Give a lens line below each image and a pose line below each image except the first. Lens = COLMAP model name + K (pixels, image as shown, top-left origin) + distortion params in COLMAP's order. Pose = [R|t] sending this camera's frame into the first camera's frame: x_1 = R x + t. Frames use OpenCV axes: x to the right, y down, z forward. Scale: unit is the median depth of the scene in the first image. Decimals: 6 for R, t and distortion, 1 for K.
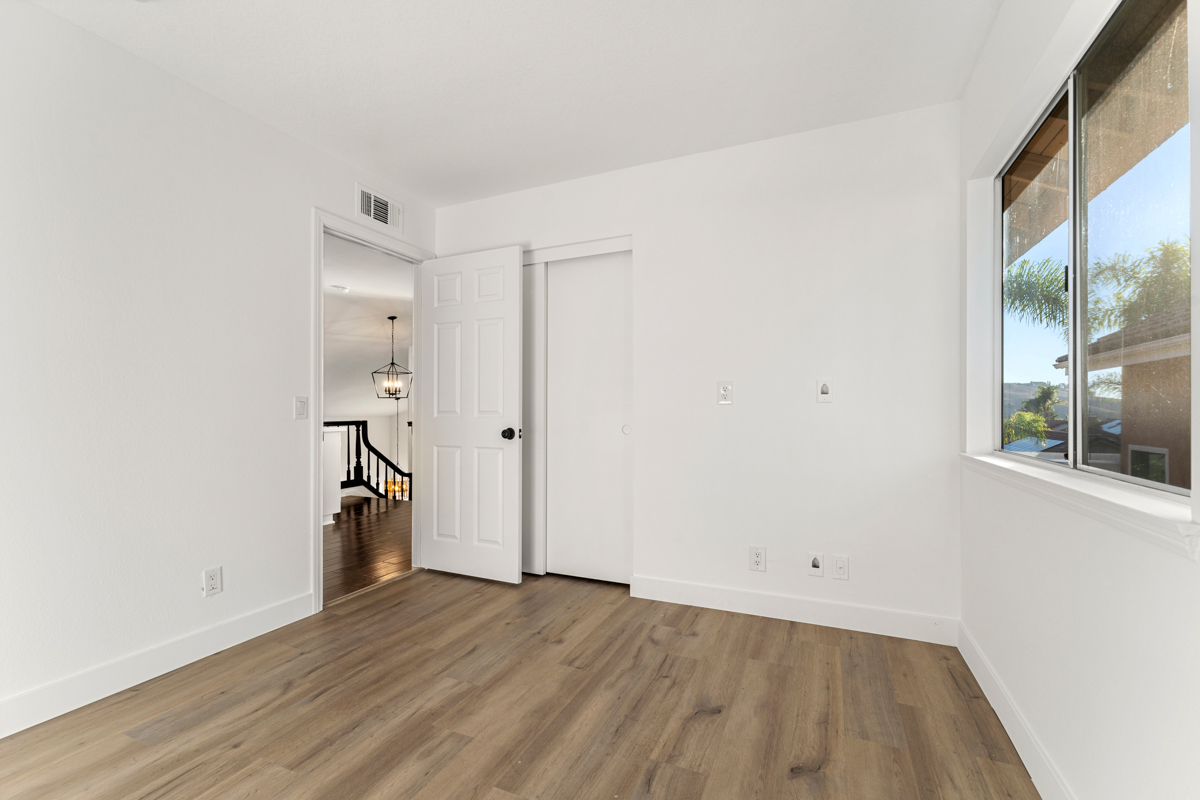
lens RADIAL K [[509.7, 0, 609.4], [0, 509.7, 407.2], [0, 0, 1]] dist [0.000071, -0.001888]
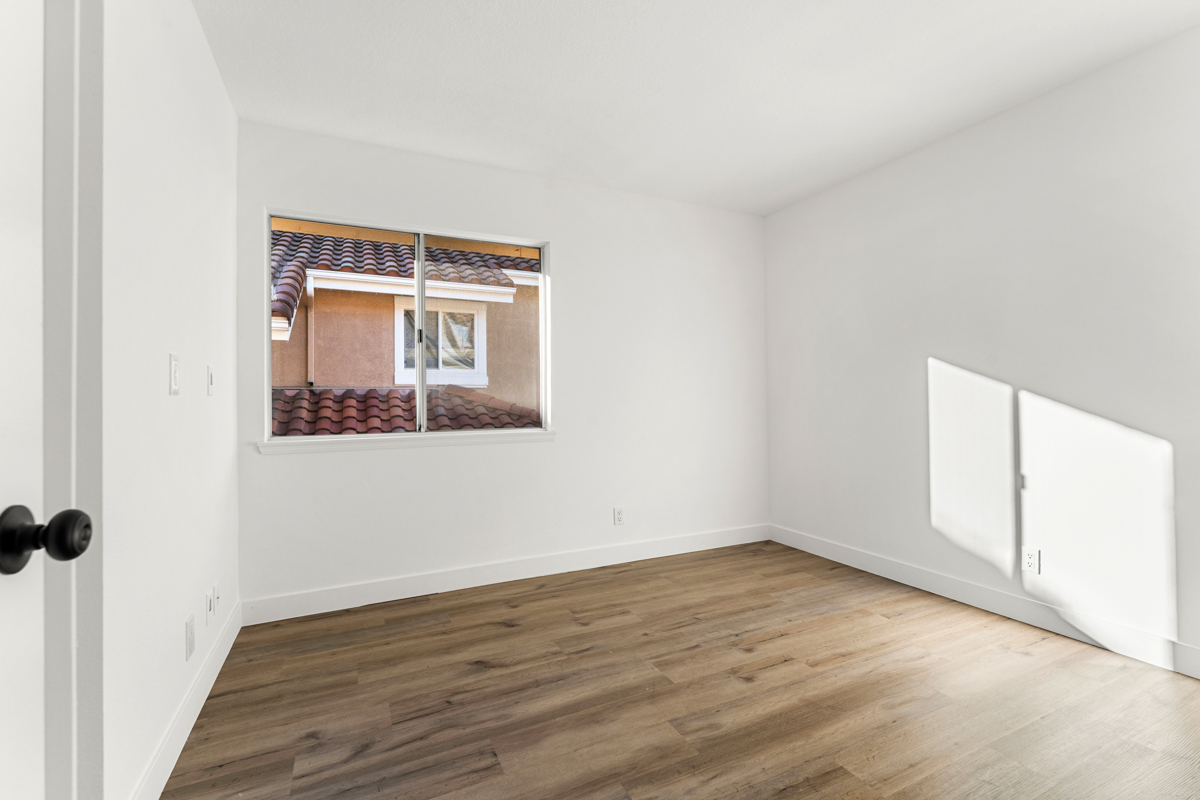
lens RADIAL K [[509.7, 0, 601.7], [0, 509.7, 399.4], [0, 0, 1]] dist [0.000071, -0.001888]
pose [[-0.742291, 0.010934, 0.669989, -0.798038], [0.007265, 0.999939, -0.008269, 0.012365], [-0.670039, -0.001270, -0.742325, 1.717876]]
